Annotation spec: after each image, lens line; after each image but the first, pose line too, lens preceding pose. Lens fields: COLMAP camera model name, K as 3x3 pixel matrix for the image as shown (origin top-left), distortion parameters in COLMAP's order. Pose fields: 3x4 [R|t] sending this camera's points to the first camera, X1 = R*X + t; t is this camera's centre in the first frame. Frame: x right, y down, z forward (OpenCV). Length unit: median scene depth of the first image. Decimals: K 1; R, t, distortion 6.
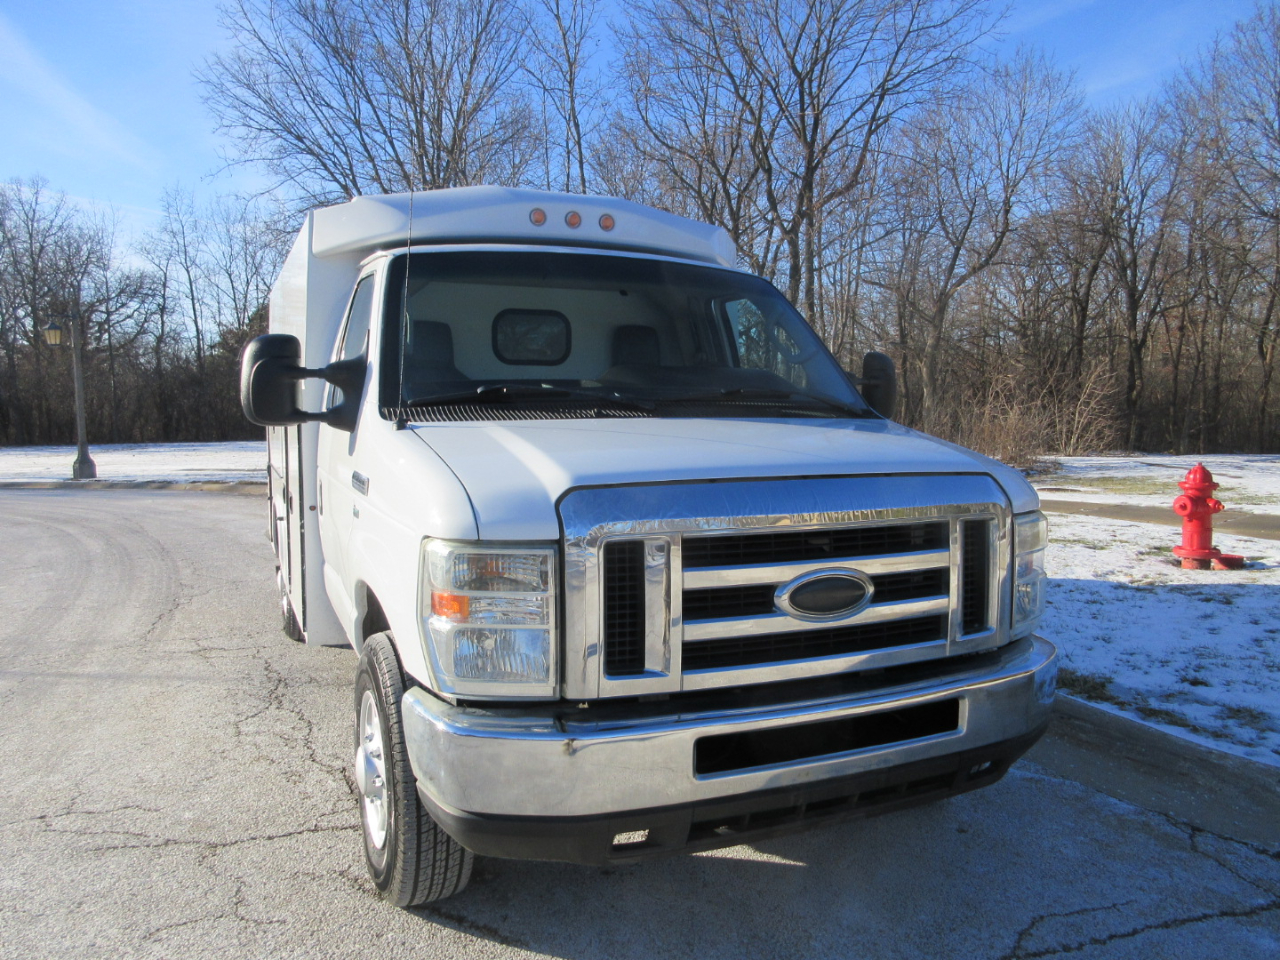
lens RADIAL K [[968.5, 0, 640.8], [0, 968.5, 482.1], [0, 0, 1]] dist [0.003954, 0.009654]
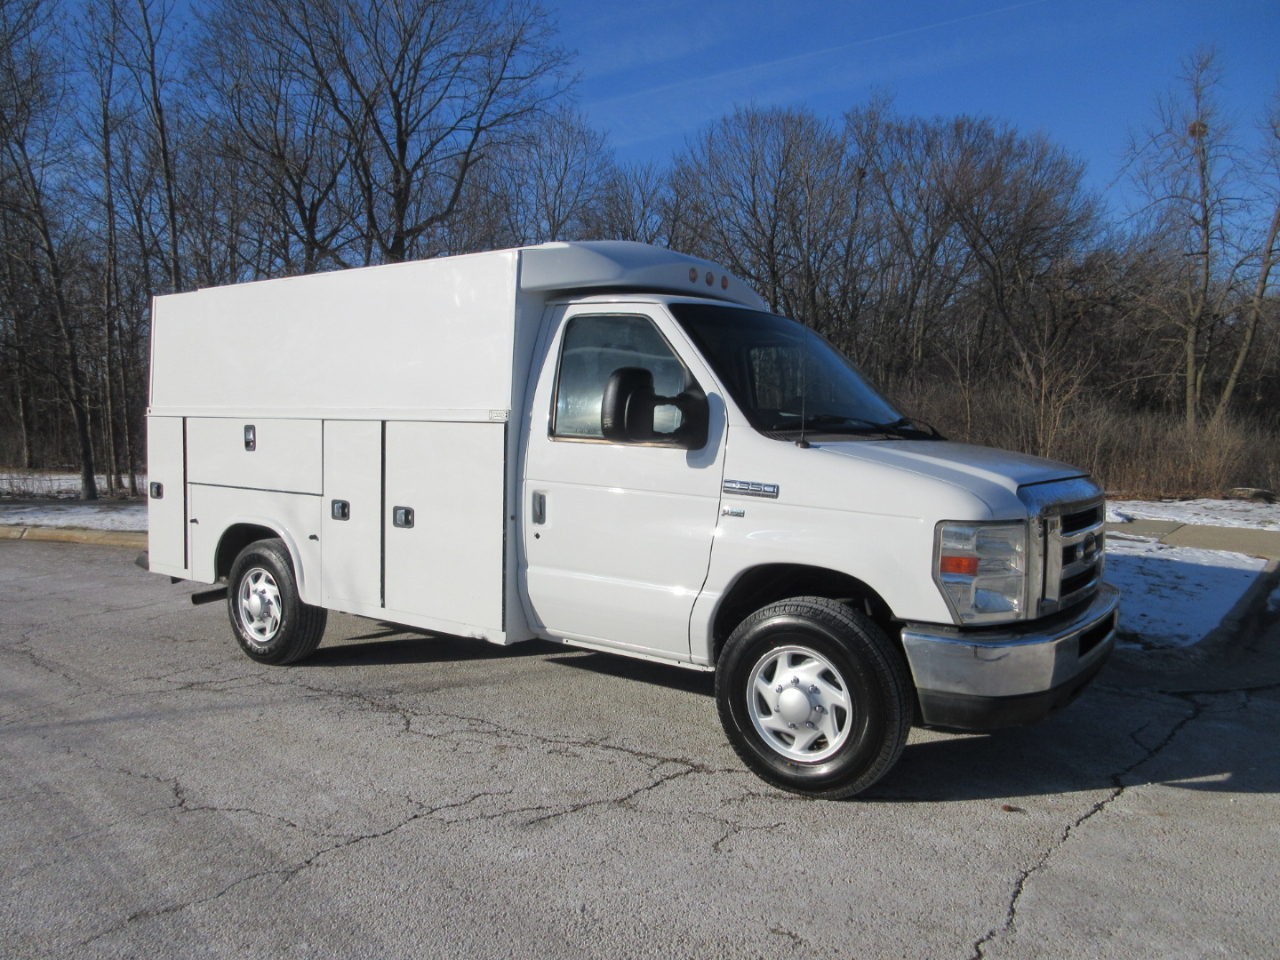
lens RADIAL K [[968.5, 0, 640.8], [0, 968.5, 482.1], [0, 0, 1]] dist [0.003954, 0.009654]
pose [[0.865035, -0.019085, 0.501348, -0.783273], [0.026979, 0.999600, -0.008498, -0.001366], [-0.500985, 0.020877, 0.865204, -0.030869]]
